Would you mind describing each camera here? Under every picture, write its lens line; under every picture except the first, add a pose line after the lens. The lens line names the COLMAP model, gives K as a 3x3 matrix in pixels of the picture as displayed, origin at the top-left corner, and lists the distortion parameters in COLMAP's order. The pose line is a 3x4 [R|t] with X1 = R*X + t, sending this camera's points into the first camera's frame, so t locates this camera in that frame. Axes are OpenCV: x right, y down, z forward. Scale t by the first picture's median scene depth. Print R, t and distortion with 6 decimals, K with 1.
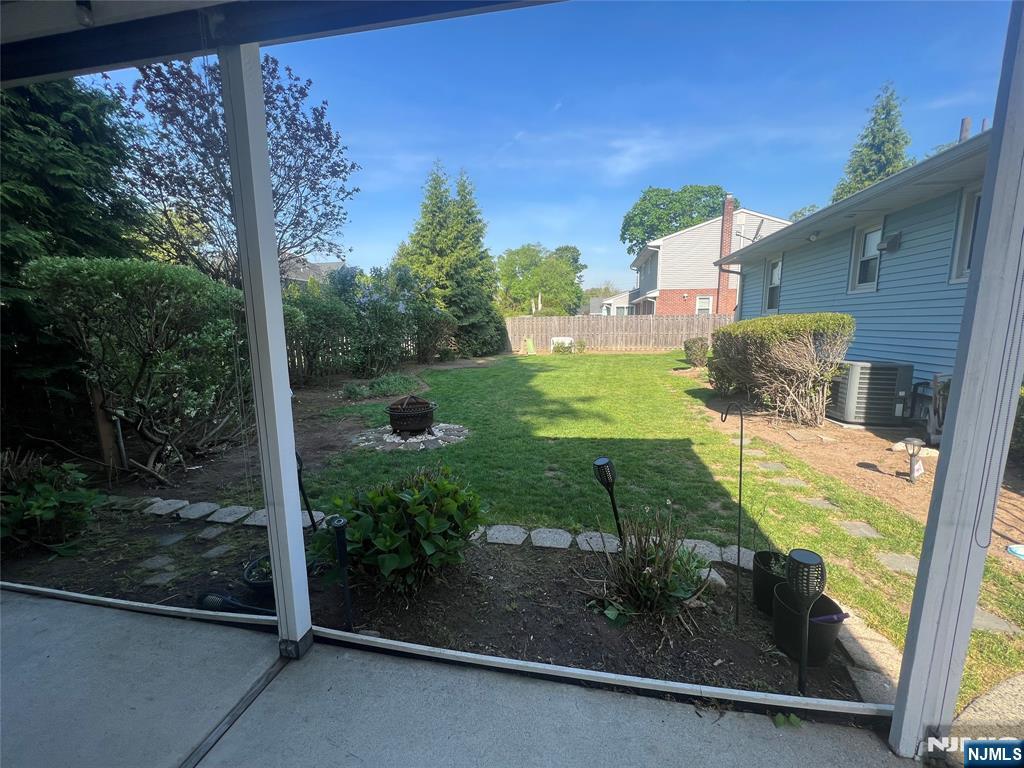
lens RADIAL K [[415.3, 0, 511.1], [0, 415.3, 386.0], [0, 0, 1]] dist [0.000207, 0.000384]
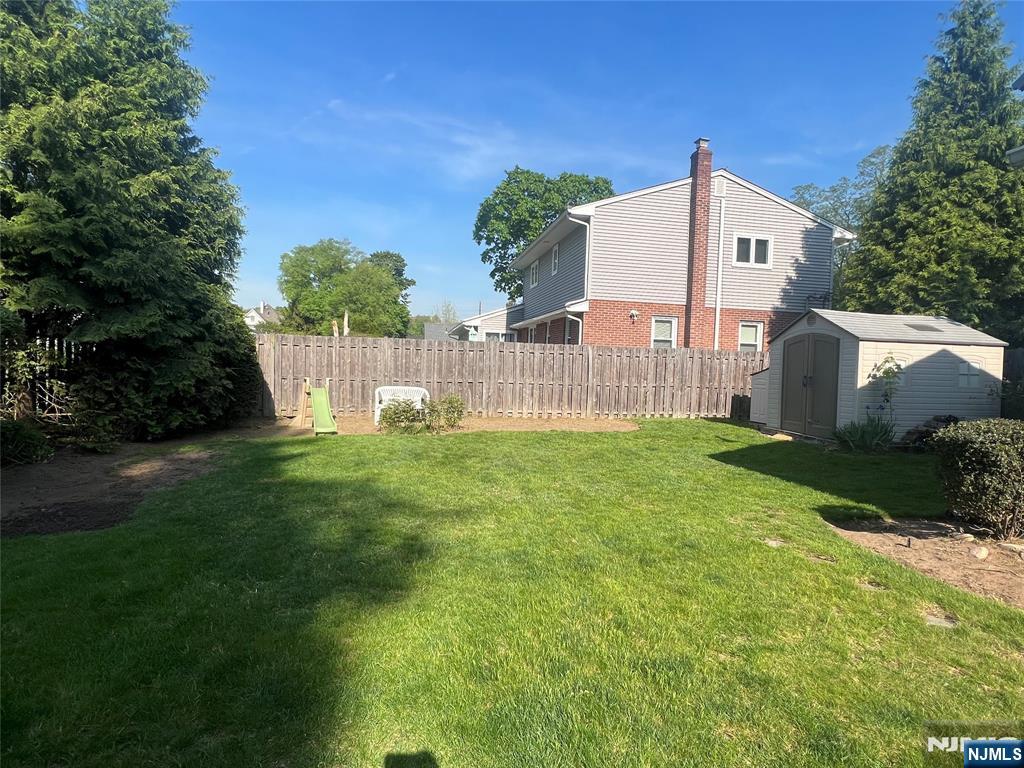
lens RADIAL K [[543.6, 0, 510.0], [0, 543.6, 380.3], [0, 0, 1]] dist [-0.001306, 0.000061]
pose [[0.933905, 0.028703, 0.356366, 0.026105], [0.012285, 0.993607, -0.112223, -0.056902], [-0.357309, 0.109183, 0.927583, 0.420500]]
